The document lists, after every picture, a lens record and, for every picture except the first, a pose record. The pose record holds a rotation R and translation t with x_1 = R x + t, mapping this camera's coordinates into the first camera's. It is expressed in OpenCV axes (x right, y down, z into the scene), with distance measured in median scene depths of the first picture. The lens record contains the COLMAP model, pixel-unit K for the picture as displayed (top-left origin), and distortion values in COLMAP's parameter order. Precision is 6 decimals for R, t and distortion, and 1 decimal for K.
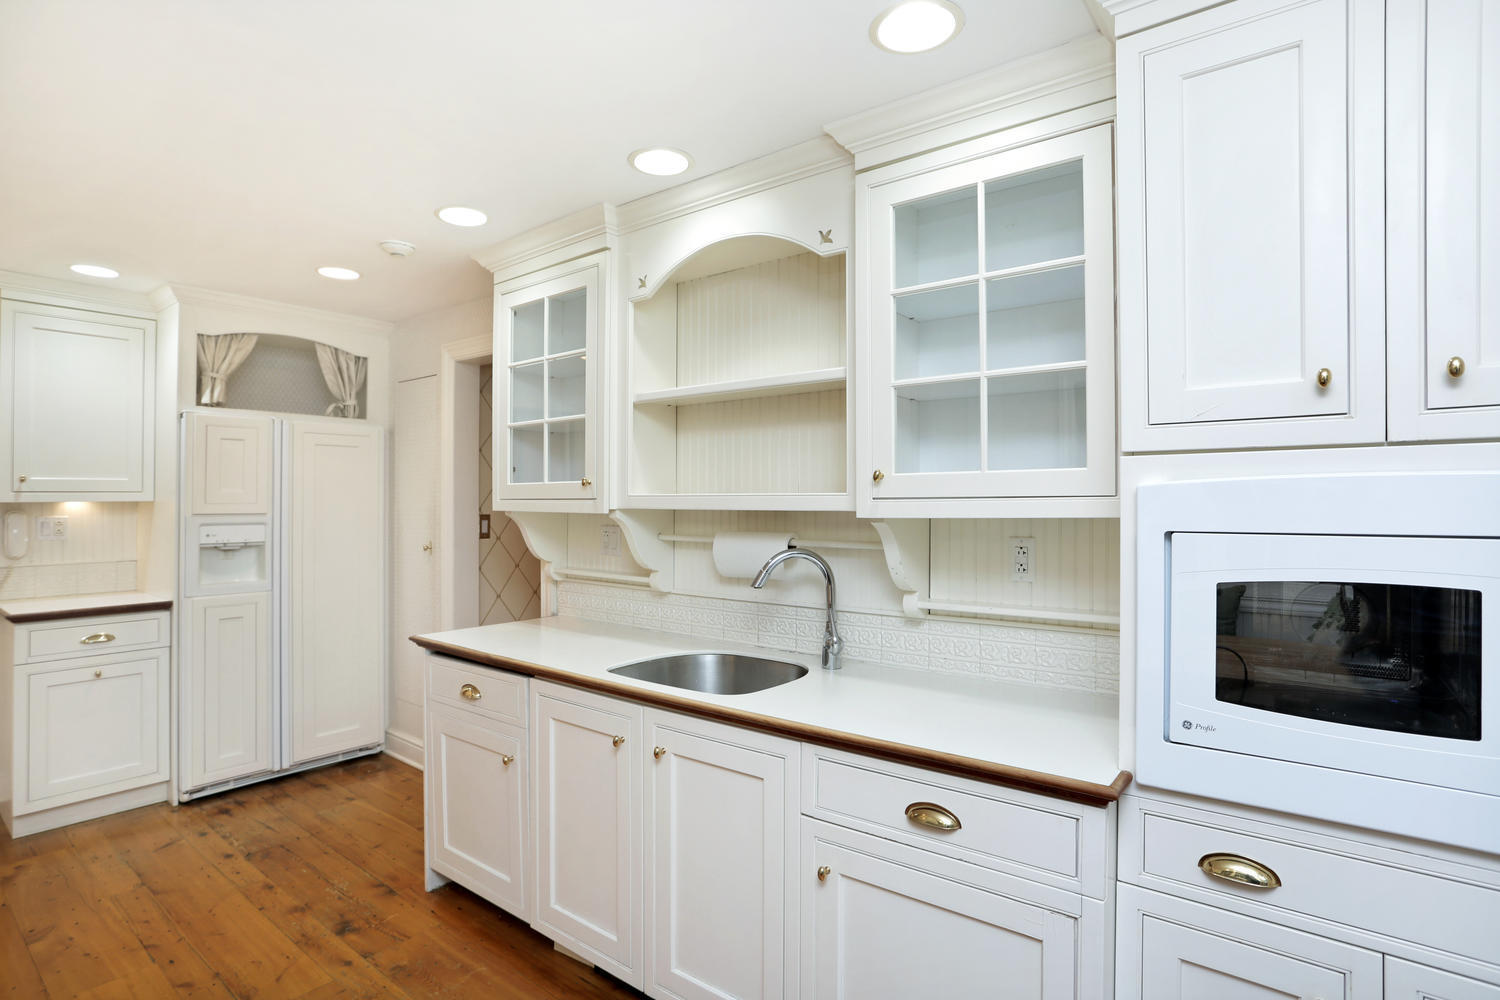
lens RADIAL K [[754.1, 0, 754.8], [0, 754.1, 508.7], [0, 0, 1]] dist [-0.038243, 0.011571]
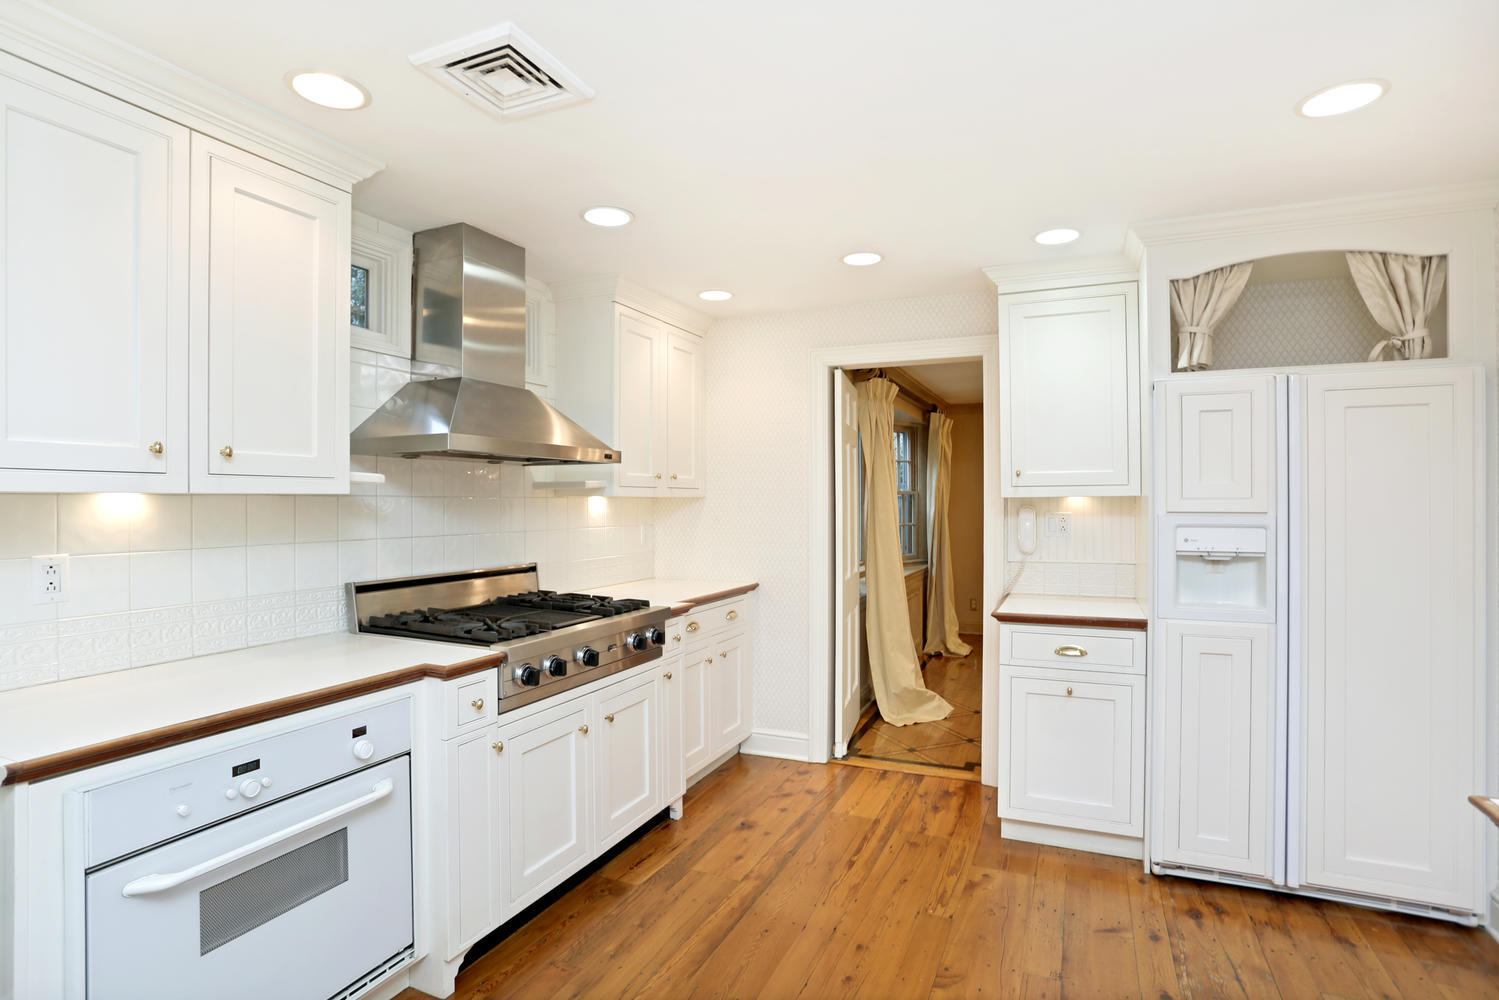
lens RADIAL K [[753.6, 0, 742.0], [0, 753.6, 493.3], [0, 0, 1]] dist [-0.038243, 0.011571]
pose [[0.250454, -0.008545, -0.968091, -0.107549], [-0.005254, 0.999934, -0.010185, -0.002015], [0.968114, 0.007637, 0.250392, 0.356523]]
